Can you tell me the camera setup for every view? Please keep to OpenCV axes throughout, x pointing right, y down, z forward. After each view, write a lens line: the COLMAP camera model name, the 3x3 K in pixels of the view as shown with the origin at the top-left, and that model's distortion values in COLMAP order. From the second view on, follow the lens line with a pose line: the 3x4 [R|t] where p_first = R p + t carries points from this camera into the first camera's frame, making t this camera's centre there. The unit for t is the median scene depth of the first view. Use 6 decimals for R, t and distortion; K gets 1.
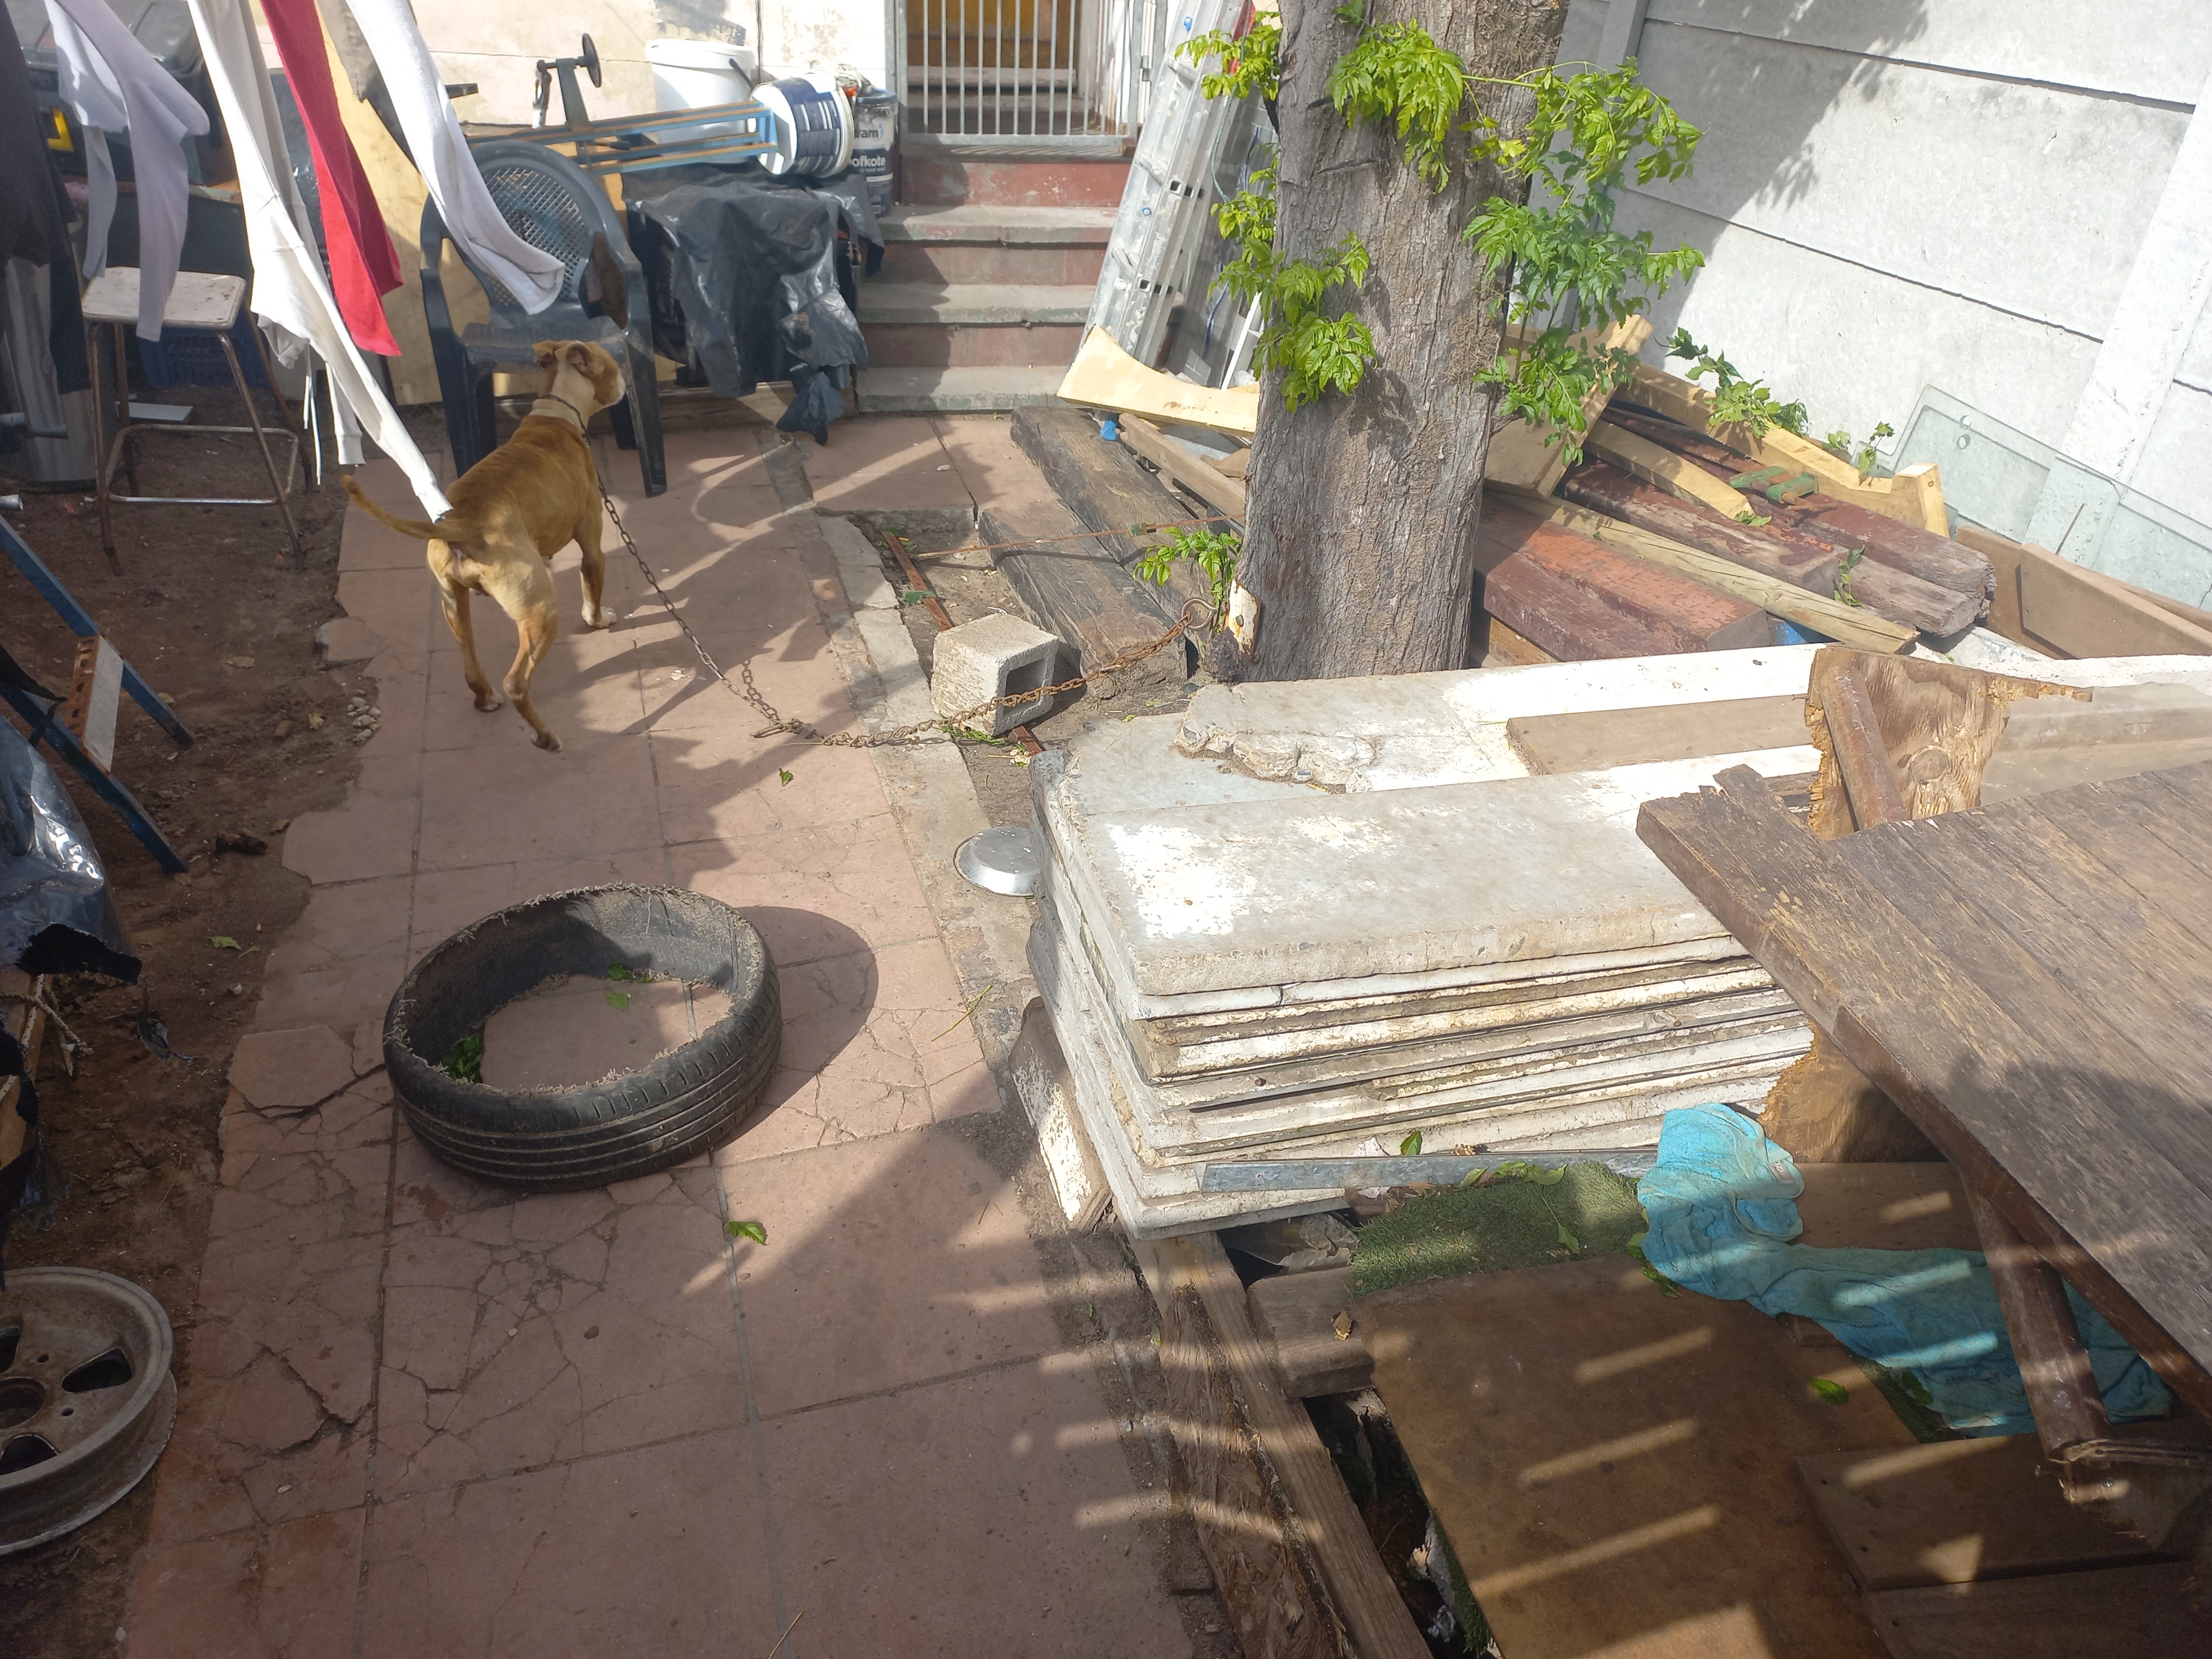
lens RADIAL K [[1590.9, 0, 1105.8], [0, 1590.9, 838.0], [0, 0, 1]] dist [0.066608, -0.041067]
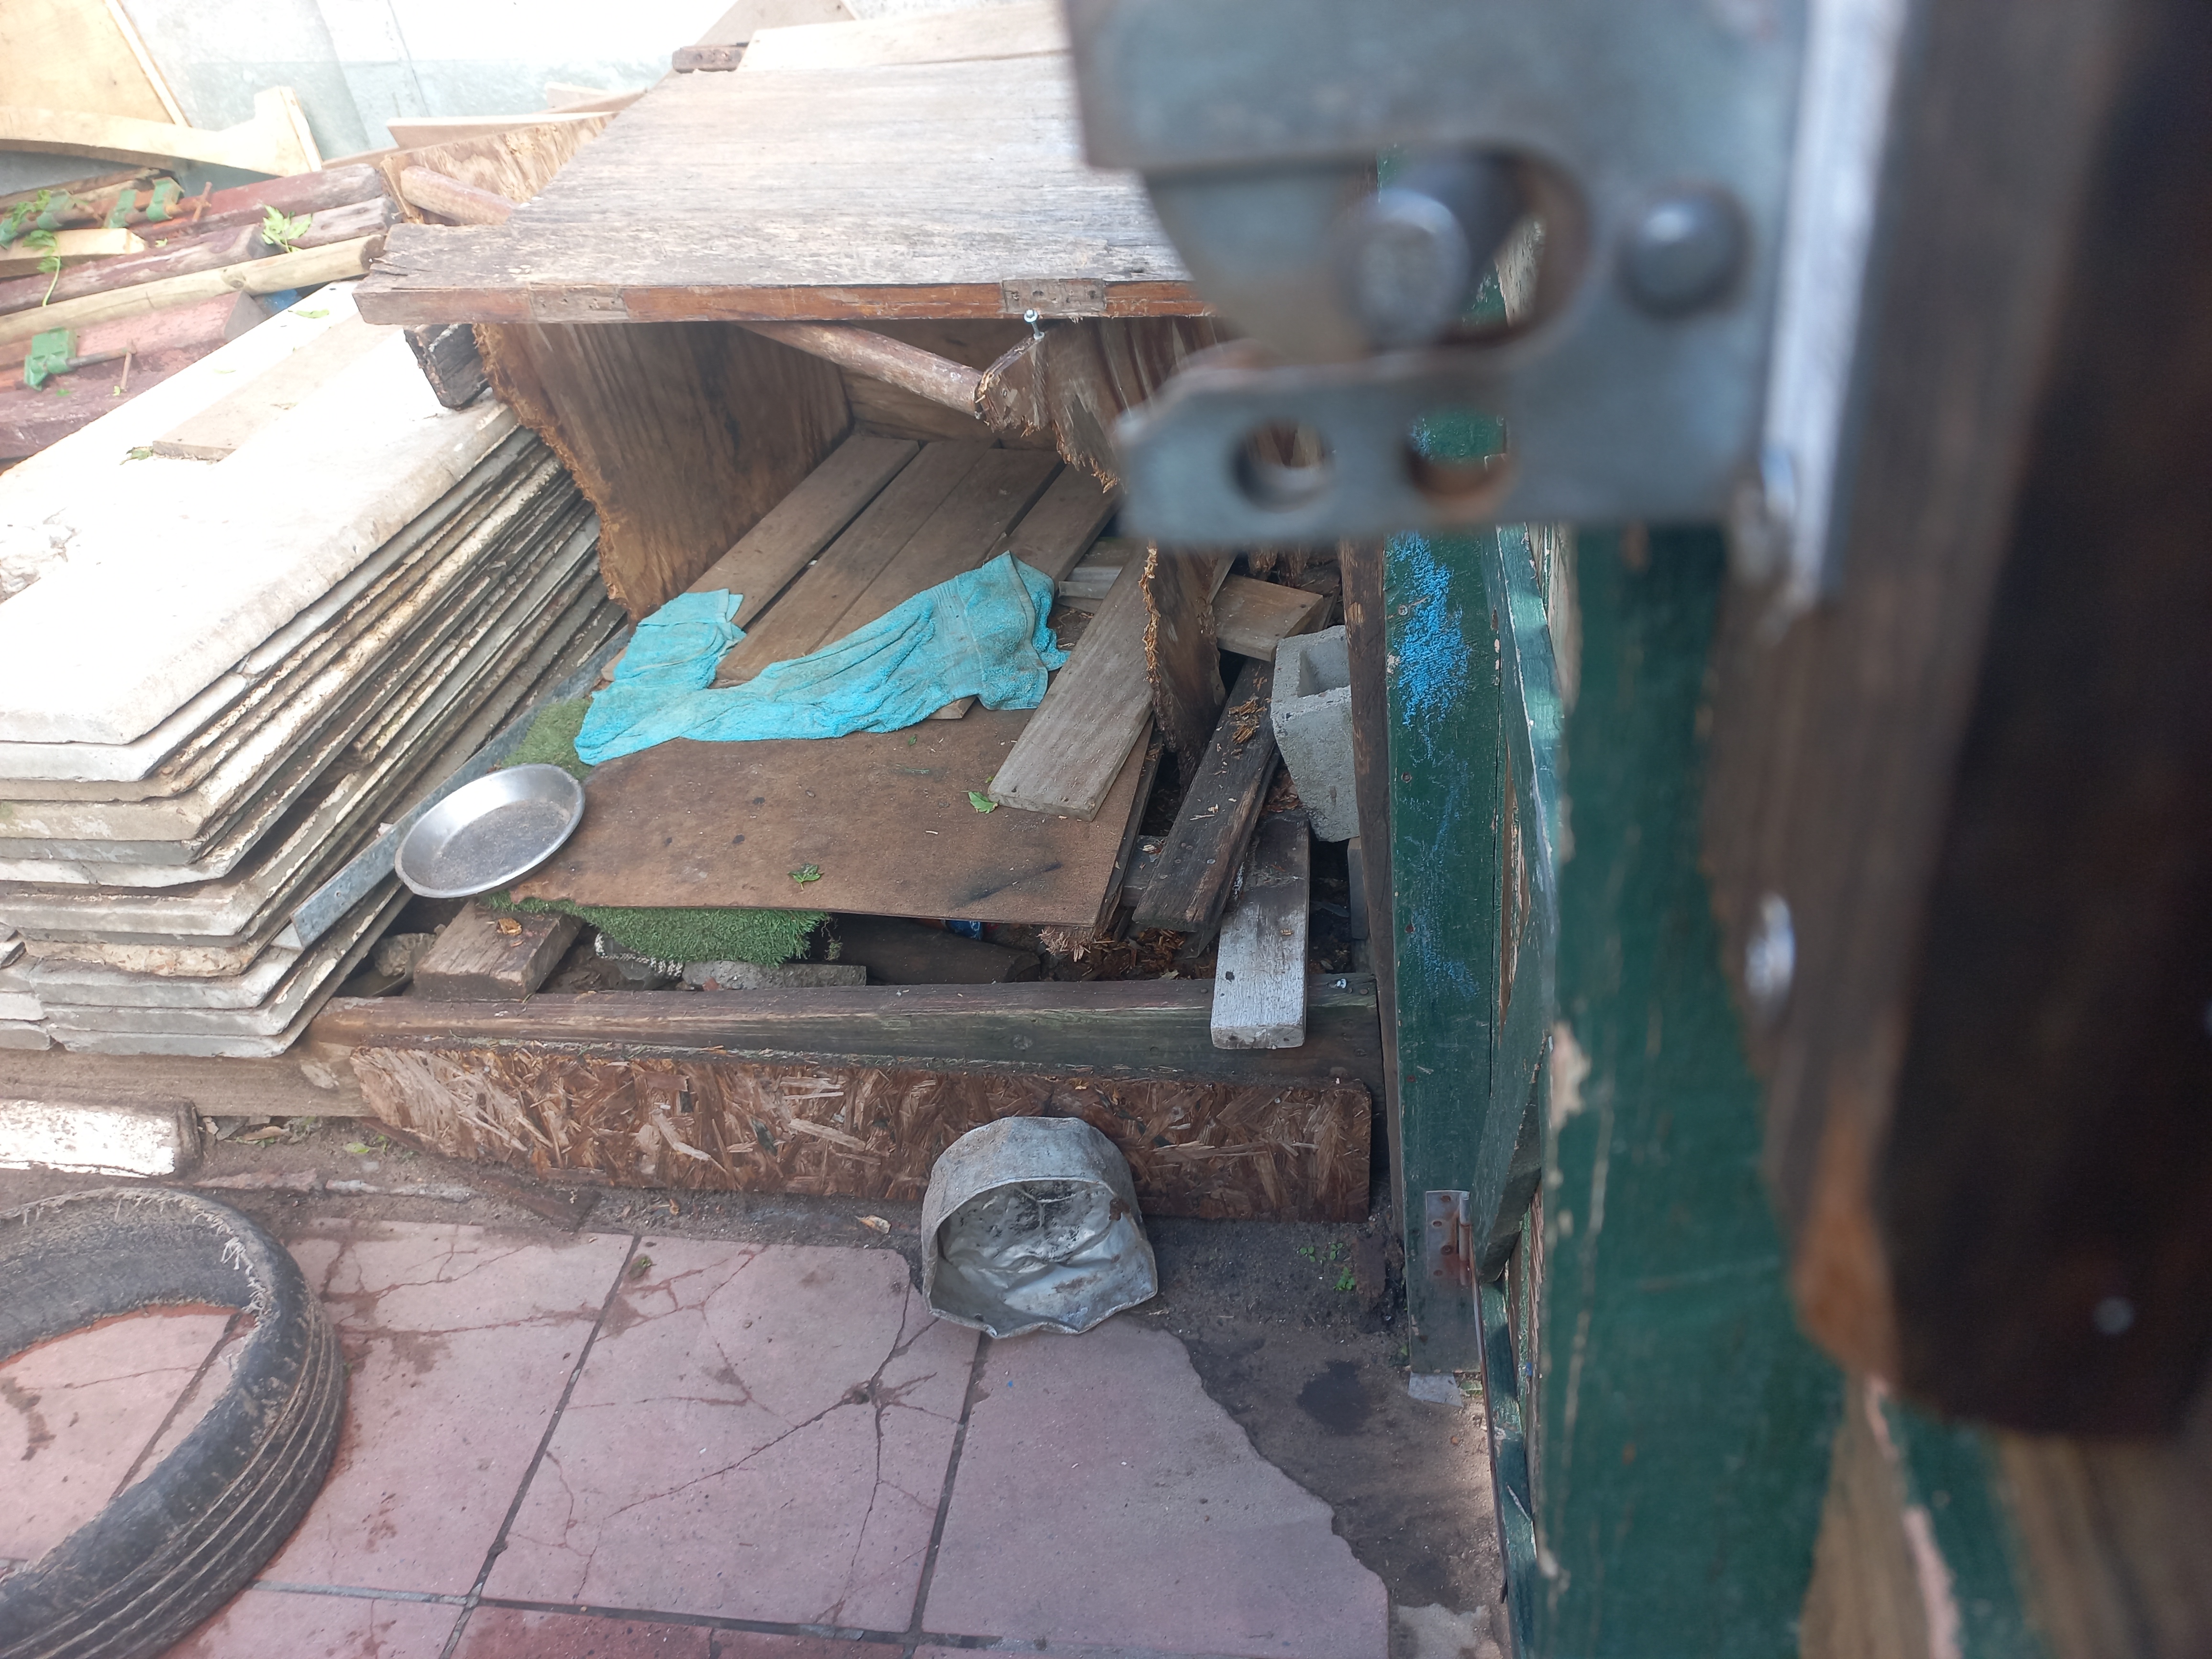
lens RADIAL K [[1590.9, 0, 1084.9], [0, 1590.9, 813.4], [0, 0, 1]] dist [0.066608, -0.041067]
pose [[0.423513, -0.612175, 0.667741, -0.287098], [0.602206, 0.740915, 0.297311, 0.133572], [-0.676746, 0.276202, 0.682442, 0.005692]]
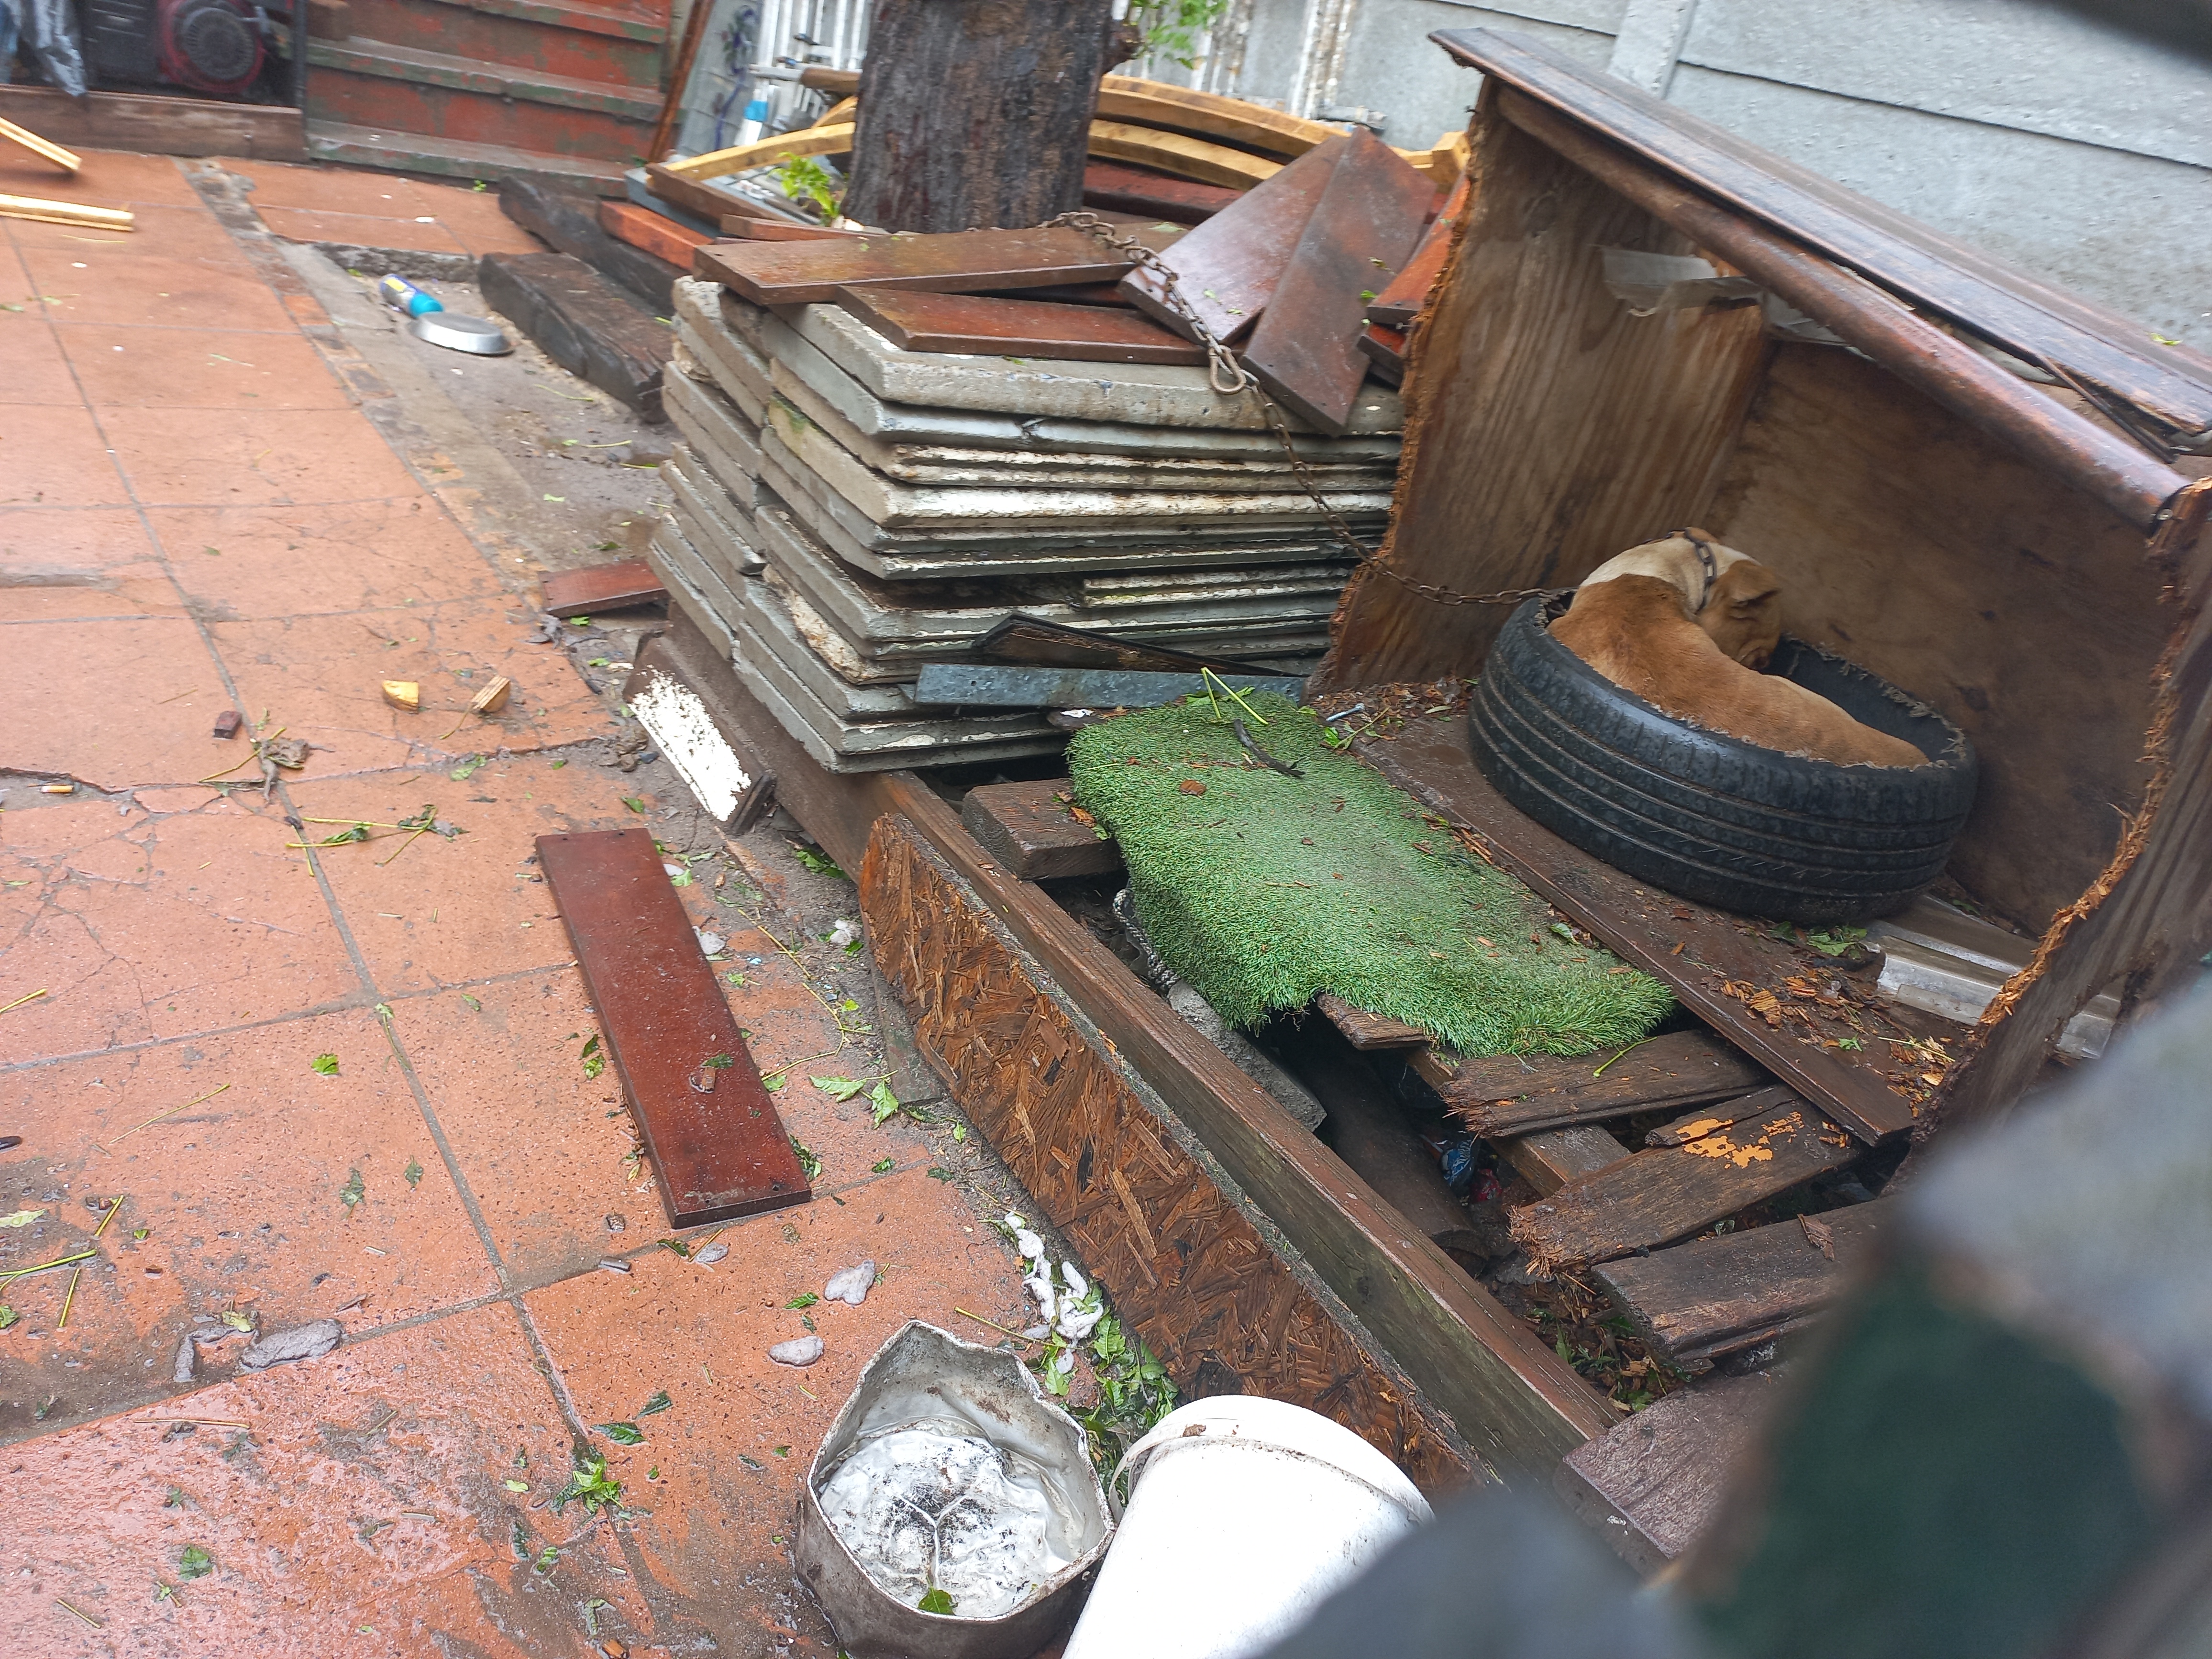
lens RADIAL K [[1590.9, 0, 1092.2], [0, 1590.9, 826.5], [0, 0, 1]] dist [0.066608, -0.041067]
pose [[0.939795, -0.024667, 0.340848, -0.139232], [0.030418, 0.999471, -0.011540, 0.263646], [-0.340383, 0.021213, 0.940048, 0.066714]]
